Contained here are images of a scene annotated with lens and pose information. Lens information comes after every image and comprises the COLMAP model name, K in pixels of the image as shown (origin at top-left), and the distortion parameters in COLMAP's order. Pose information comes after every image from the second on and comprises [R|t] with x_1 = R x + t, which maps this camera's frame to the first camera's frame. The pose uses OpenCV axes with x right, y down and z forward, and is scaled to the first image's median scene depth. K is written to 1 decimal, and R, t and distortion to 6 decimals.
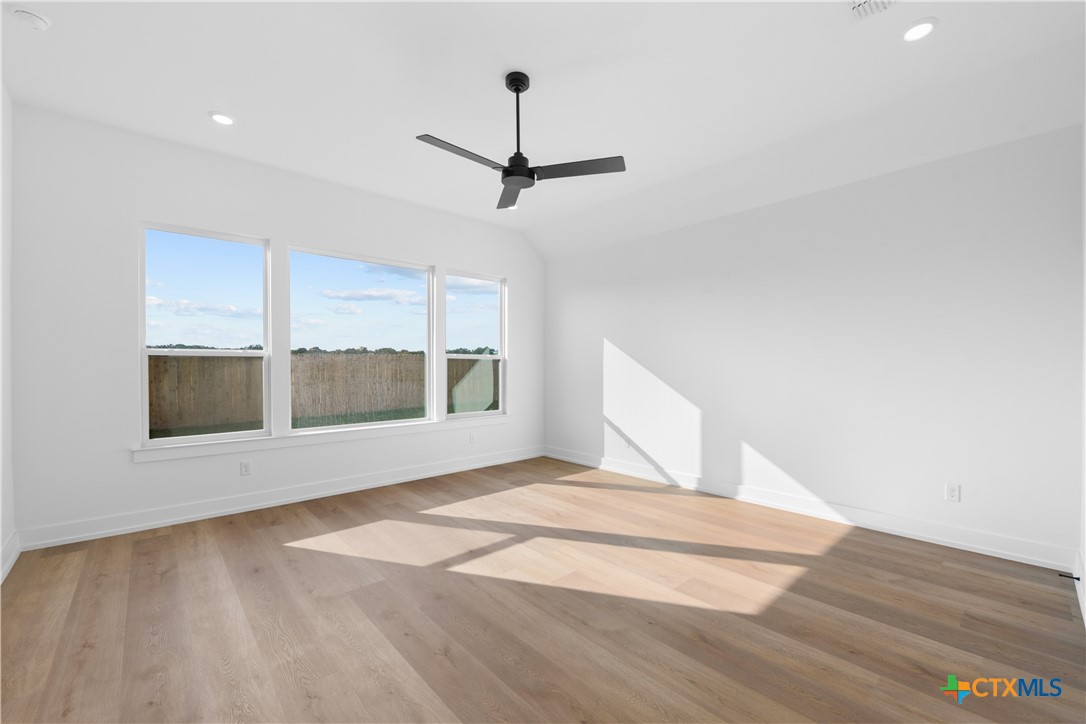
lens RADIAL K [[436.1, 0, 549.1], [0, 436.1, 366.0], [0, 0, 1]] dist [-0.004566, -0.003102]
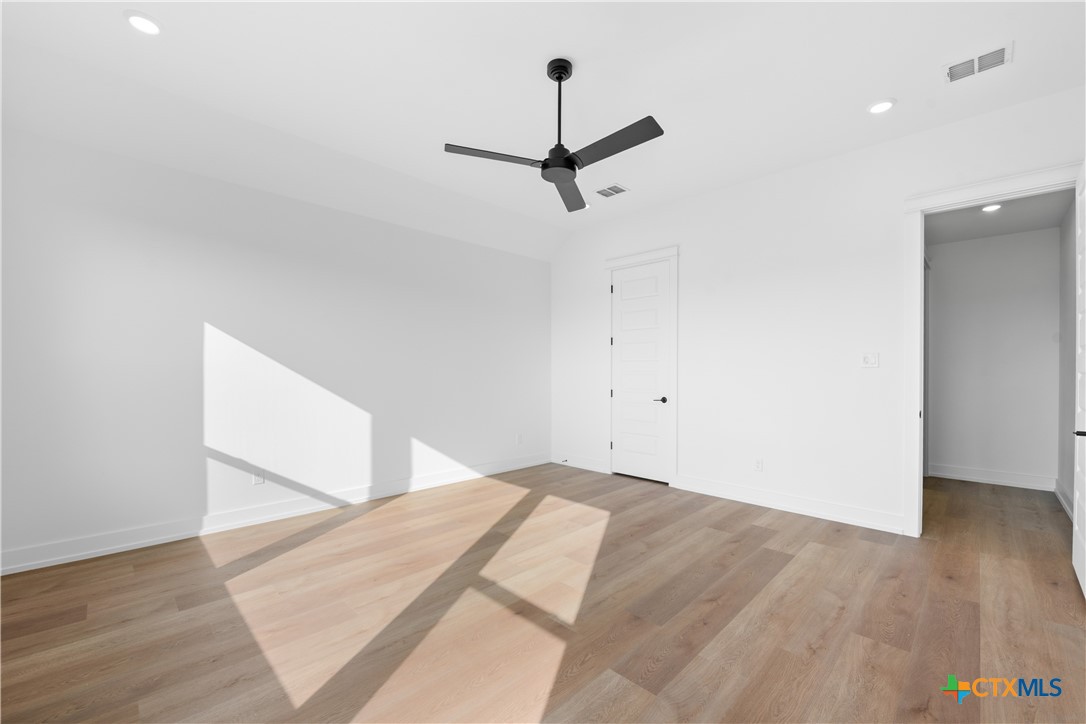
lens RADIAL K [[436.1, 0, 546.5], [0, 436.1, 369.1], [0, 0, 1]] dist [-0.004566, -0.003102]
pose [[-0.044025, 0.002514, 0.999027, -0.772079], [-0.007246, 0.999970, -0.002835, -0.000223], [-0.999004, -0.007363, -0.044005, 0.808106]]
